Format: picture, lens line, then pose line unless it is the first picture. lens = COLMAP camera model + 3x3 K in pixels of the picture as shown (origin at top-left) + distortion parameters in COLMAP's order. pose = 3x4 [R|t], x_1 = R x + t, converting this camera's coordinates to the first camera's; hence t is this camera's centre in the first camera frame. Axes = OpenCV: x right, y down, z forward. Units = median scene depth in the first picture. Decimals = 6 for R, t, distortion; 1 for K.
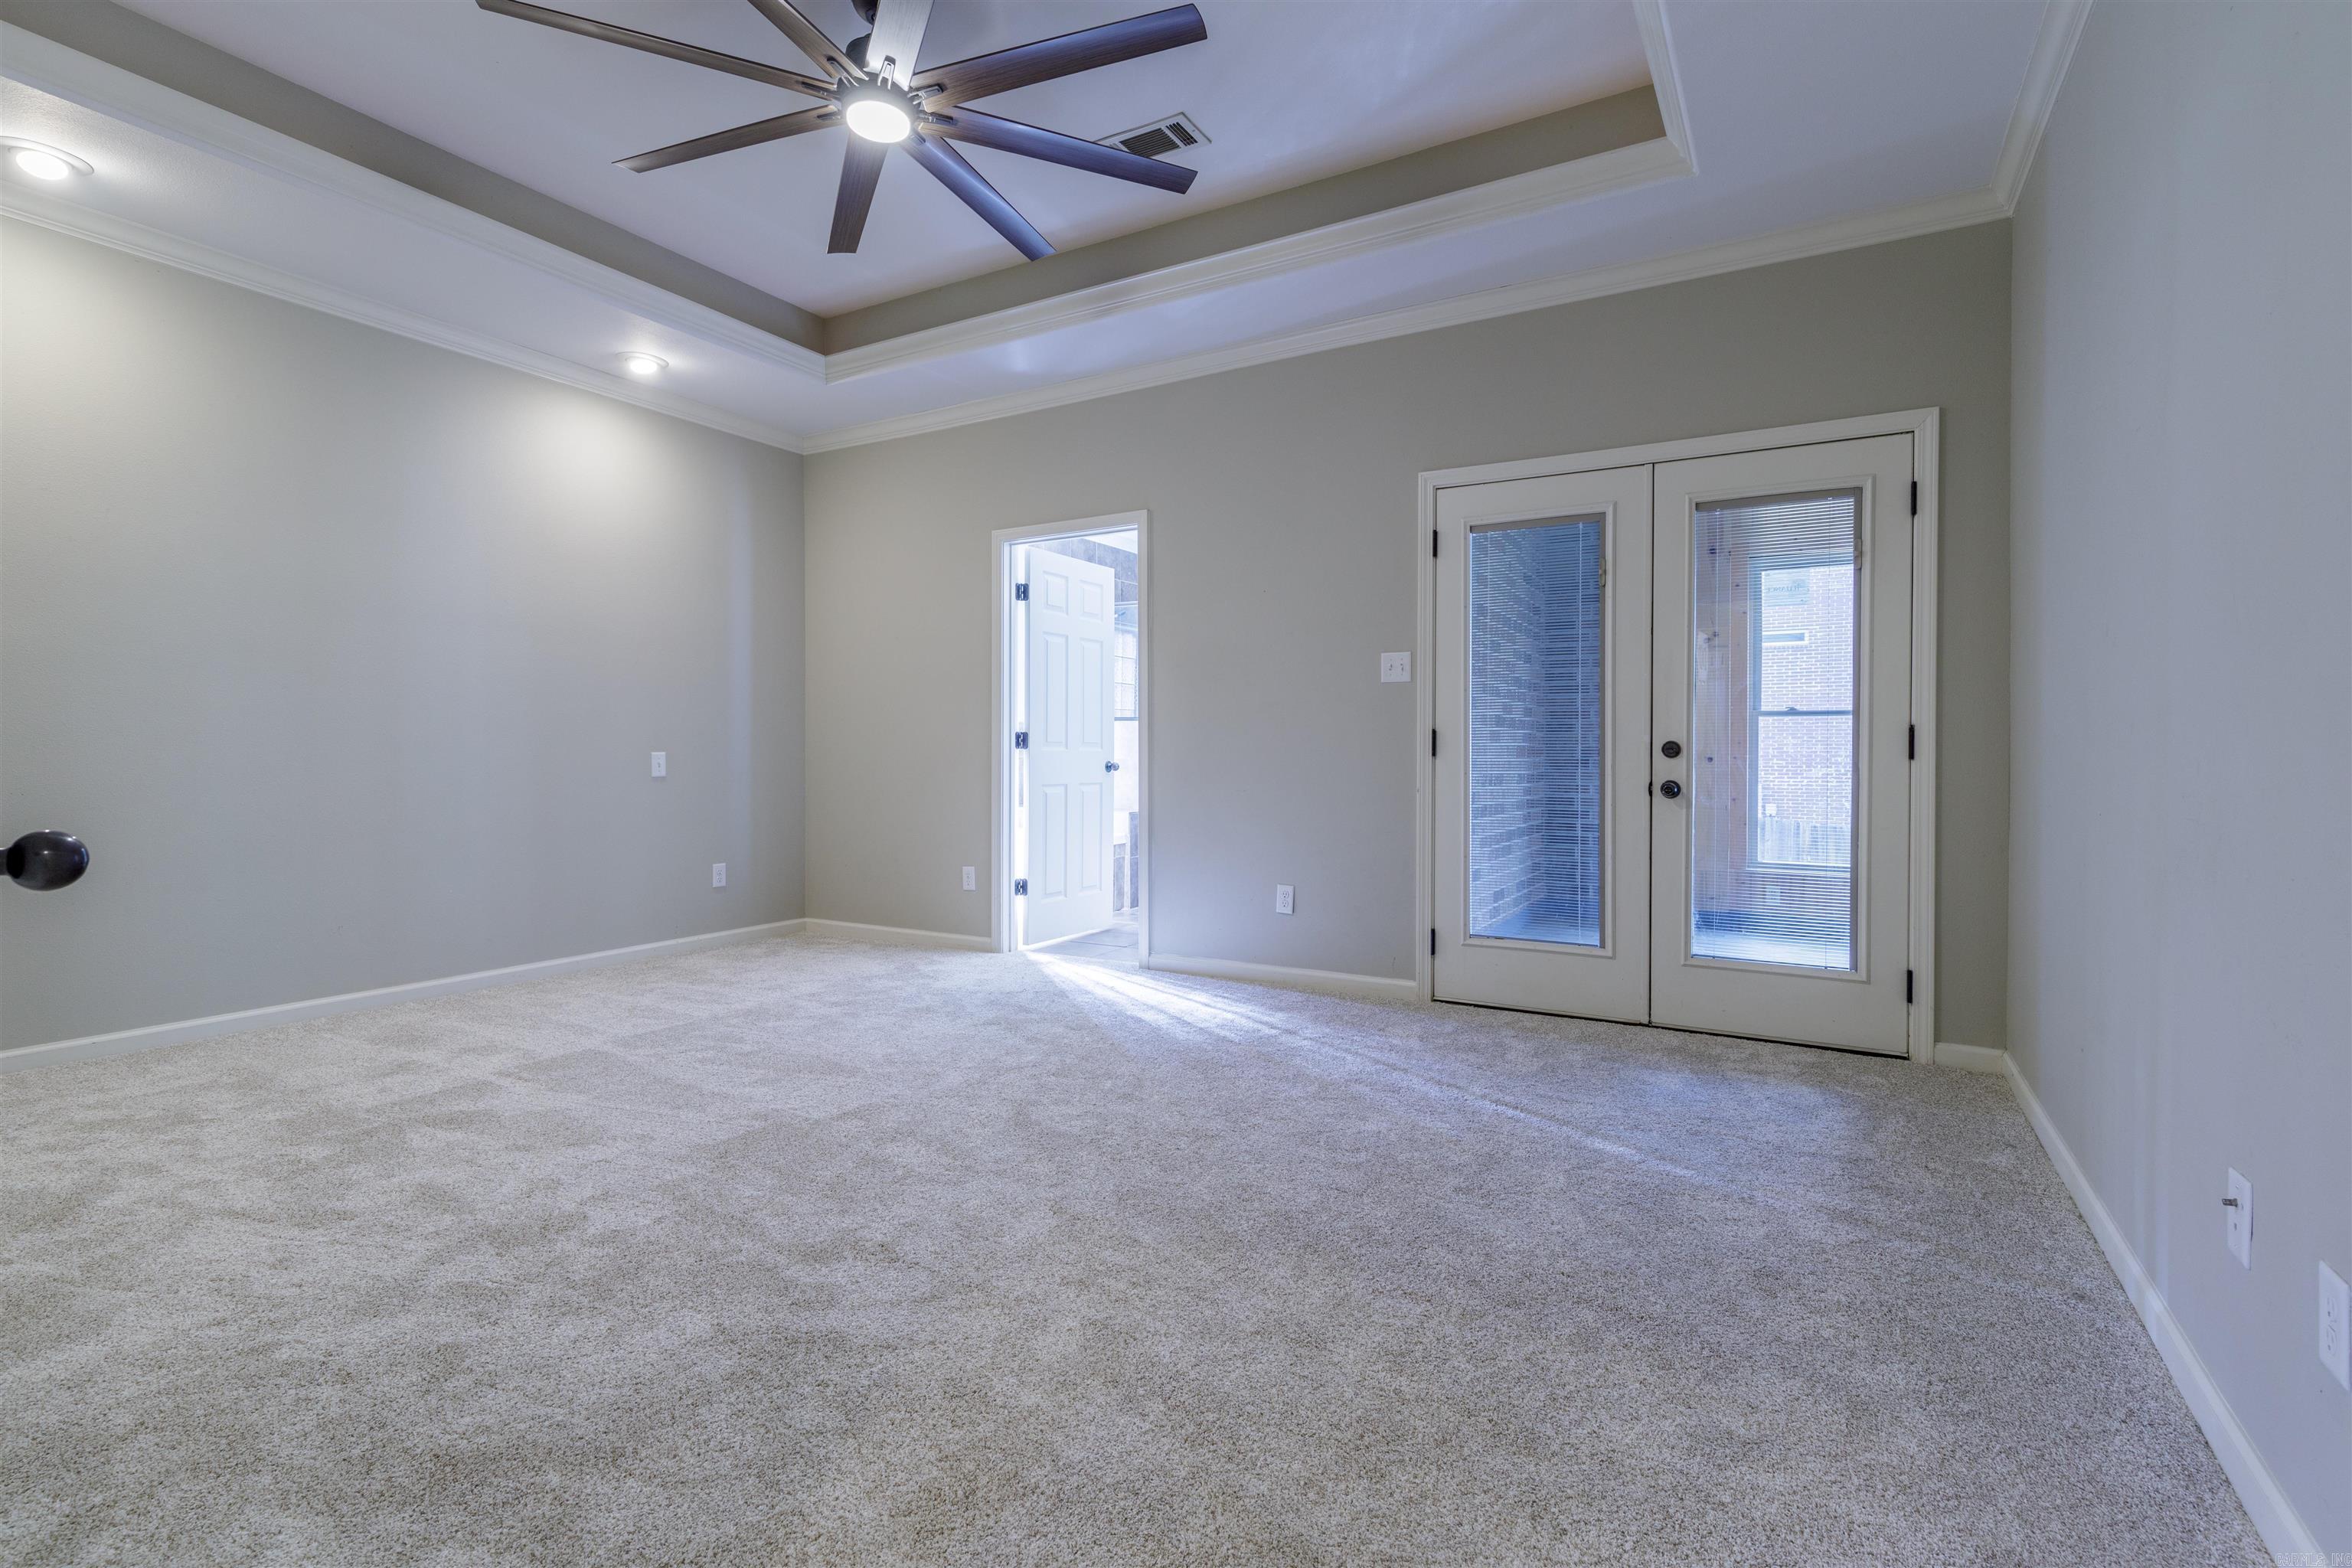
lens RADIAL K [[1074.8, 0, 1216.1], [0, 1074.8, 759.1], [0, 0, 1]] dist [0.006719, -0.001635]
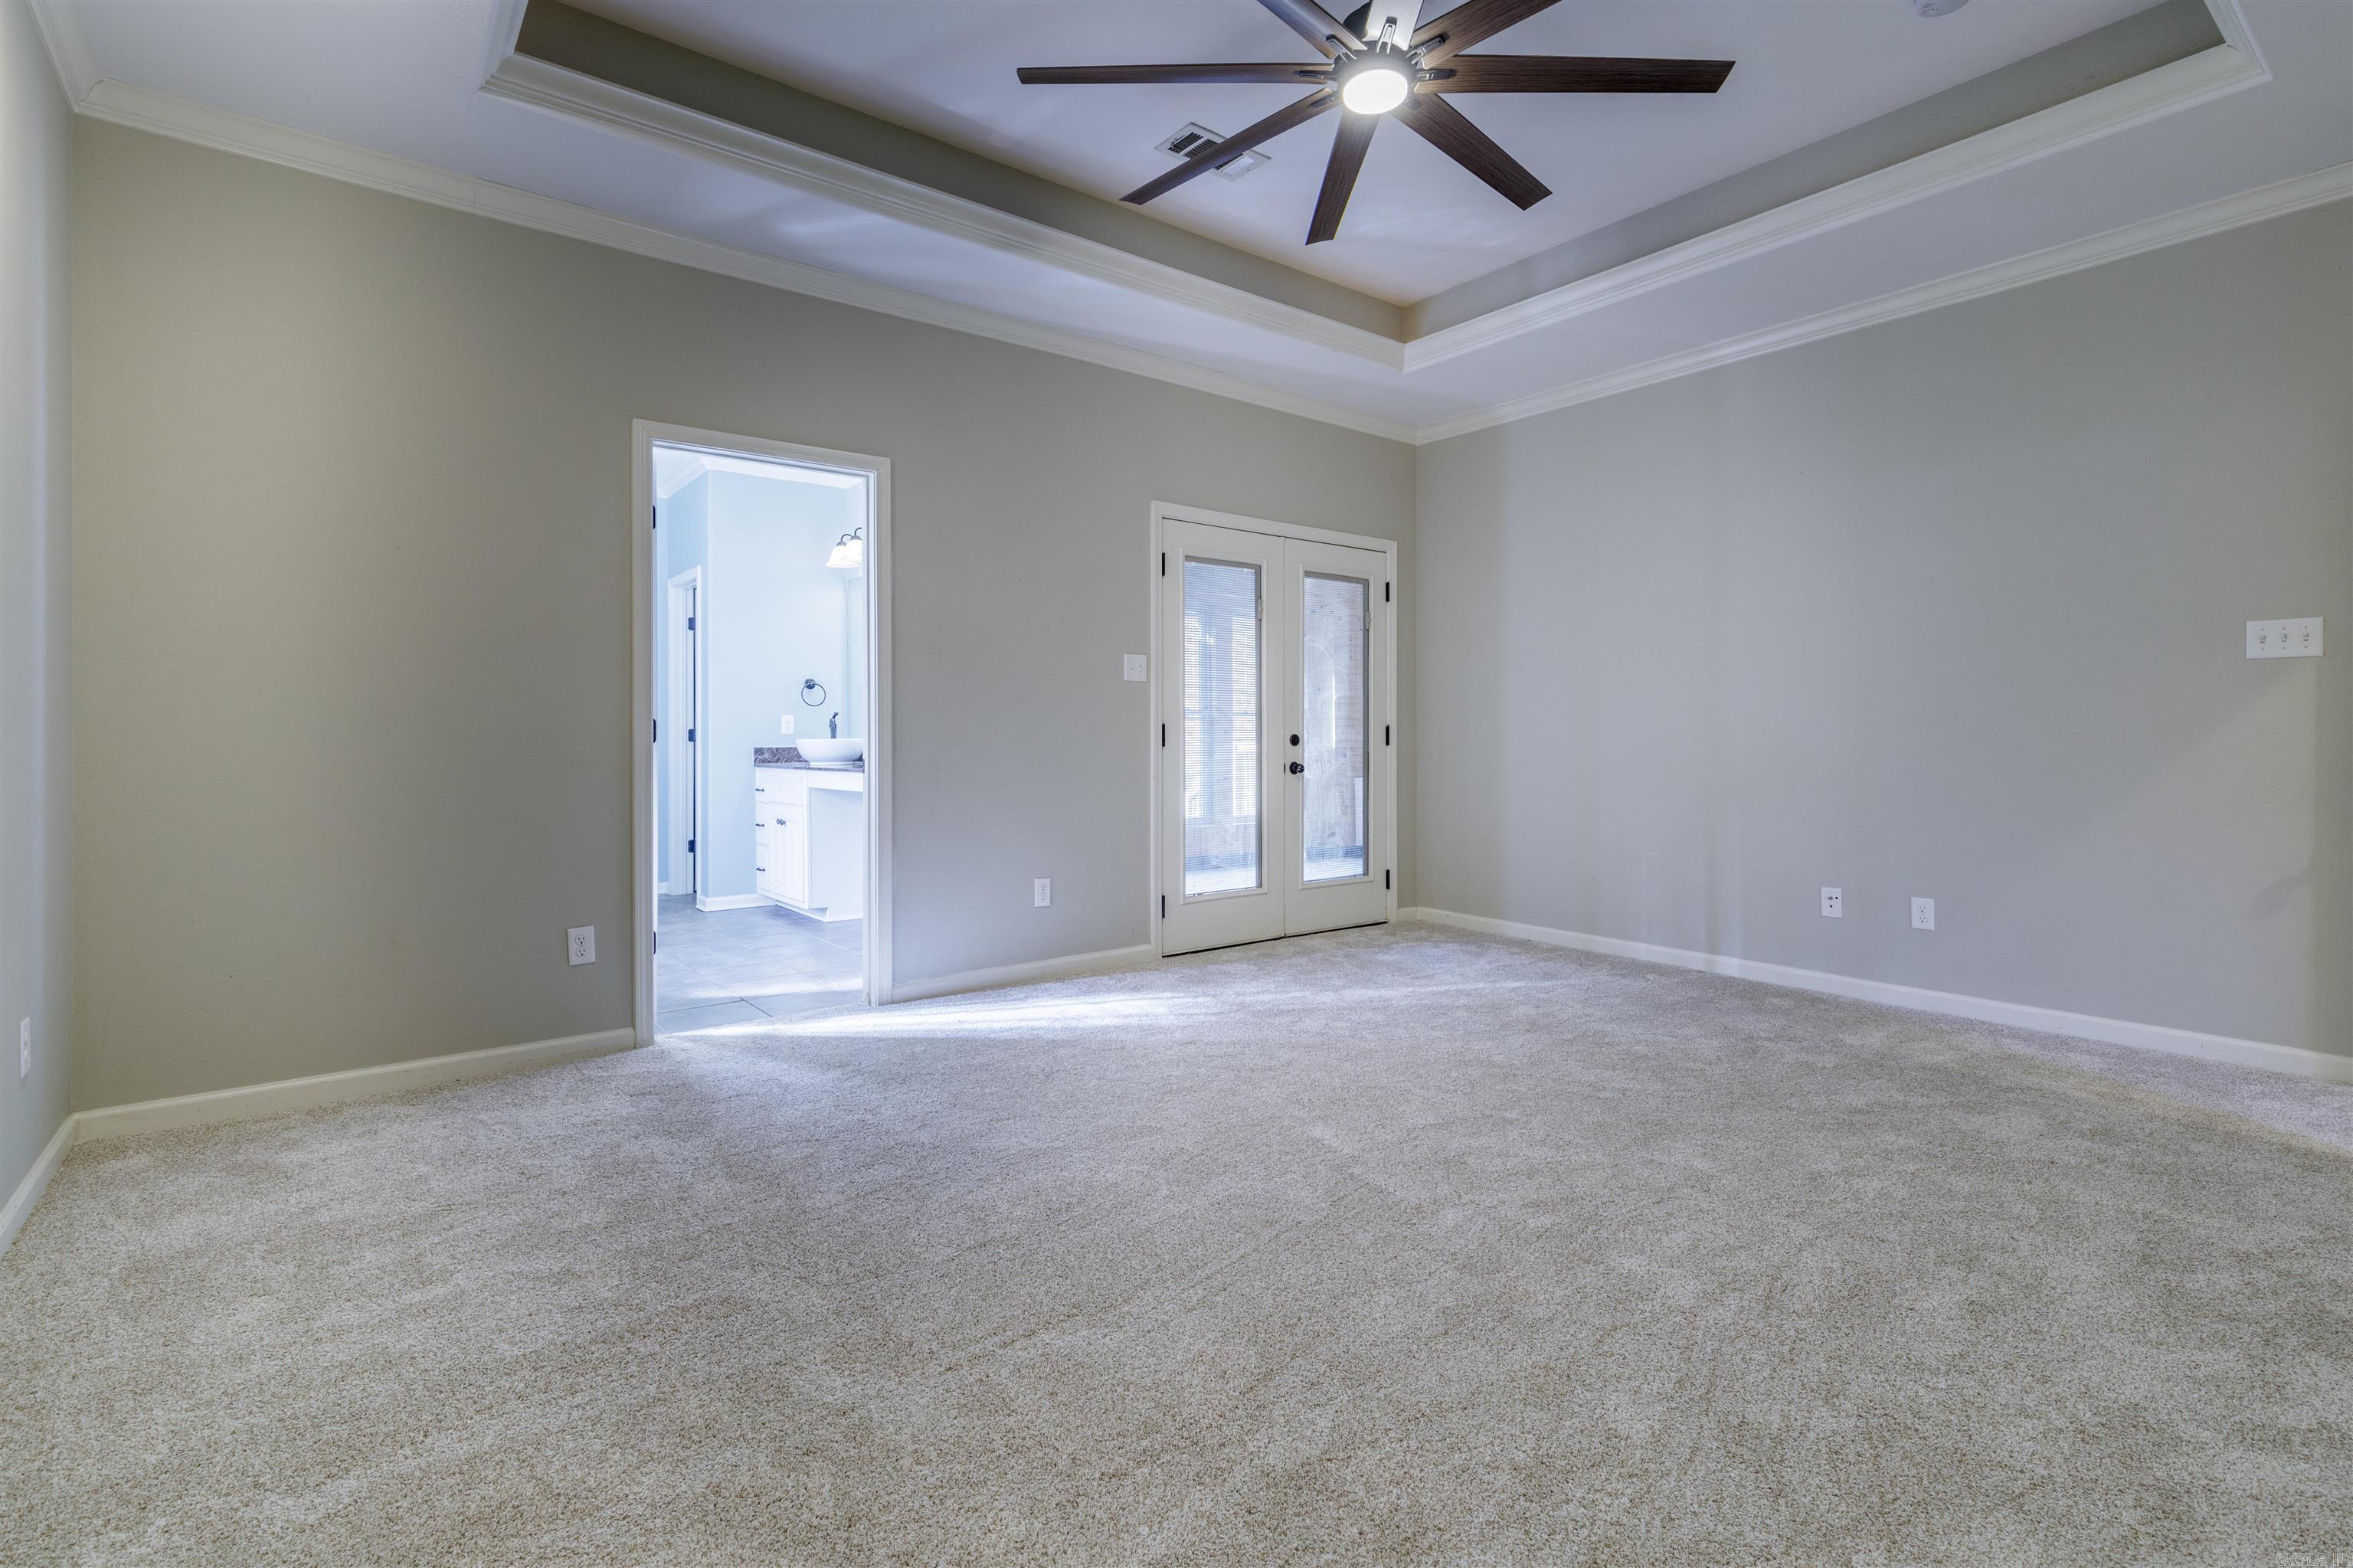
lens RADIAL K [[1076.4, 0, 1181.8], [0, 1076.4, 729.0], [0, 0, 1]] dist [0.000262, -0.000323]
pose [[0.392183, 0.000634, 0.919887, -0.848765], [0.006935, 0.999969, -0.003646, -0.017498], [-0.919861, 0.007809, 0.392166, 0.517637]]
